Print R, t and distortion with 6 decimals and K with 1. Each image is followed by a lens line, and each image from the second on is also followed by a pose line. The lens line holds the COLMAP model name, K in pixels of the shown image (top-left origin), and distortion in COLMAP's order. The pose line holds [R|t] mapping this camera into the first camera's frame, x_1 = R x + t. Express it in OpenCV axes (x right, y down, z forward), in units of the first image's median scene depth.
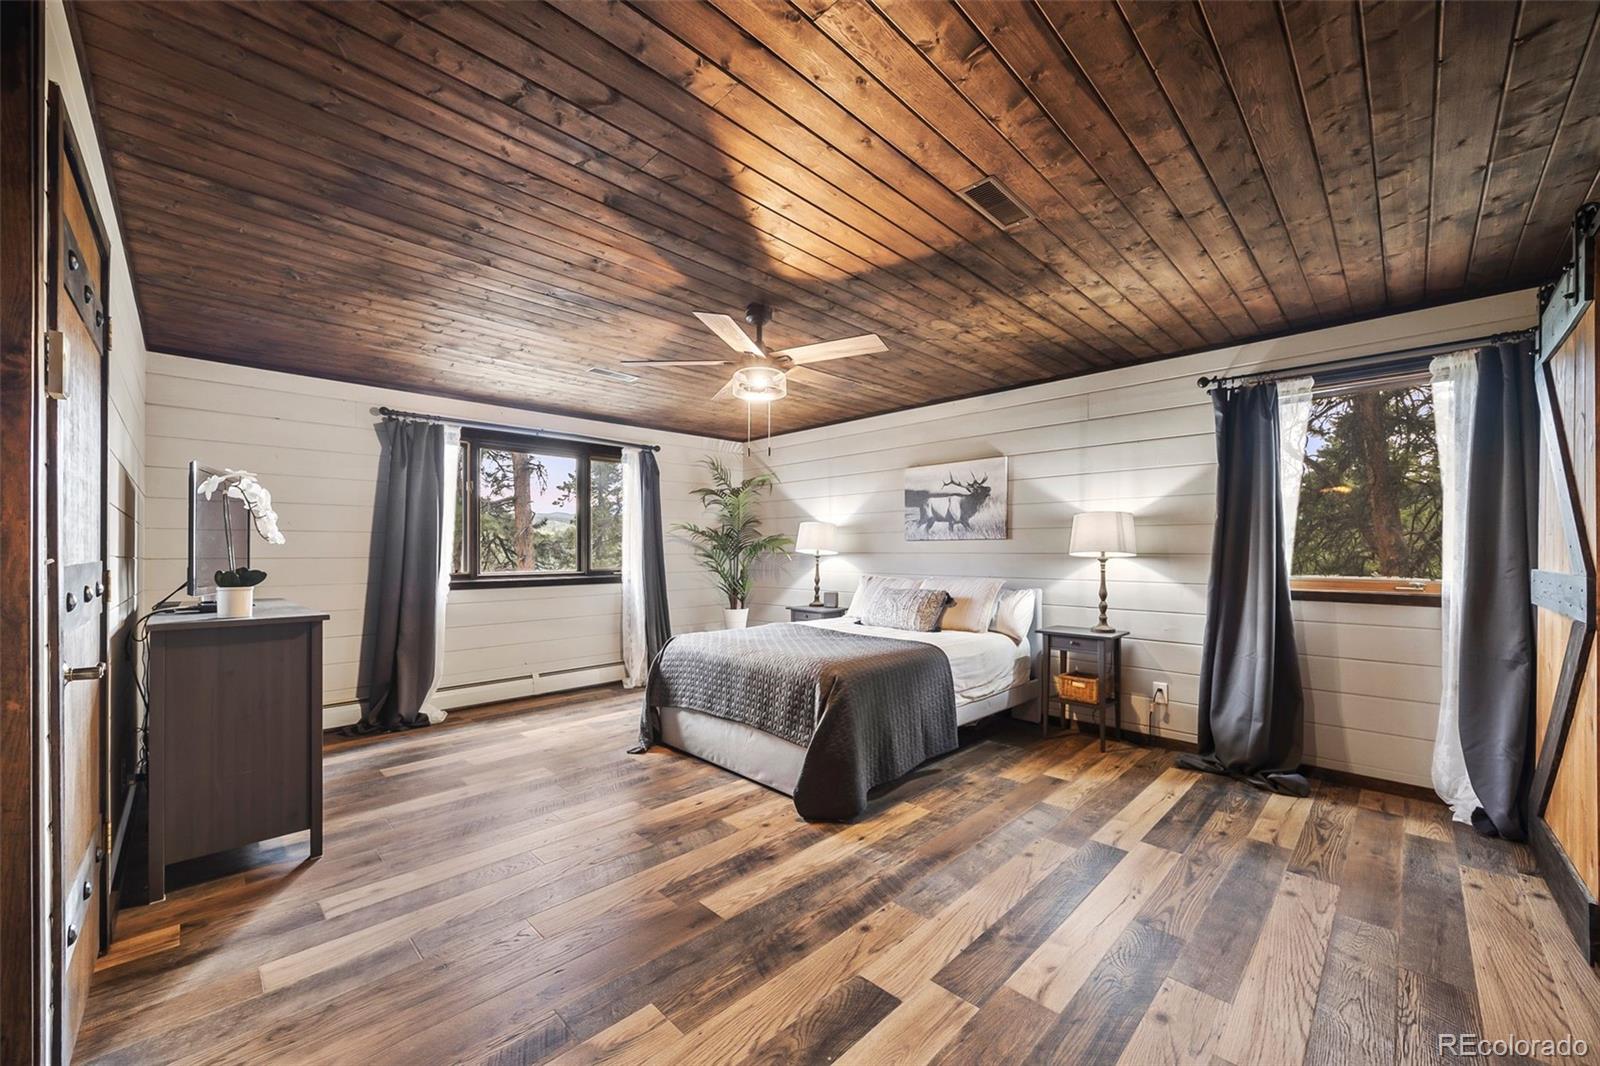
lens RADIAL K [[613.4, 0, 810.7], [0, 613.4, 554.2], [0, 0, 1]] dist [-0.003035, 0.000034]
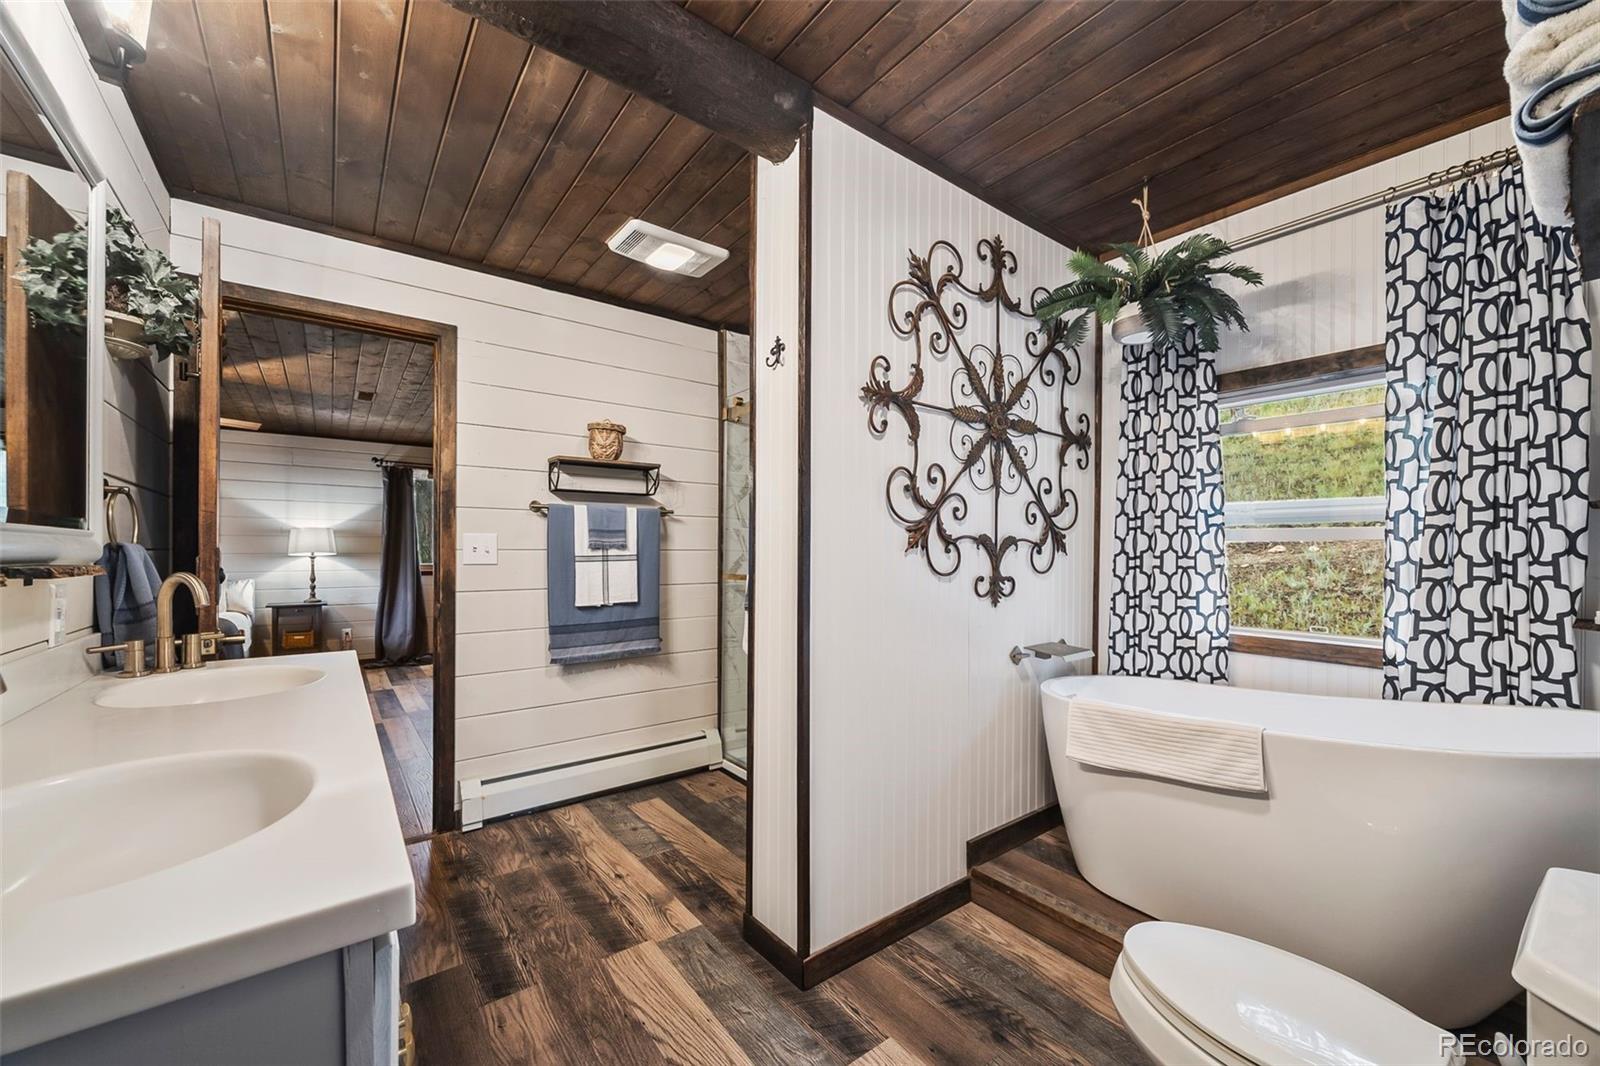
lens RADIAL K [[613.4, 0, 801.9], [0, 613.4, 549.3], [0, 0, 1]] dist [-0.003035, 0.000034]
pose [[0.134085, 0.001395, 0.990969, -0.979854], [0.000730, 0.999999, -0.001506, -0.009221], [-0.990970, 0.000925, 0.134084, -0.502073]]
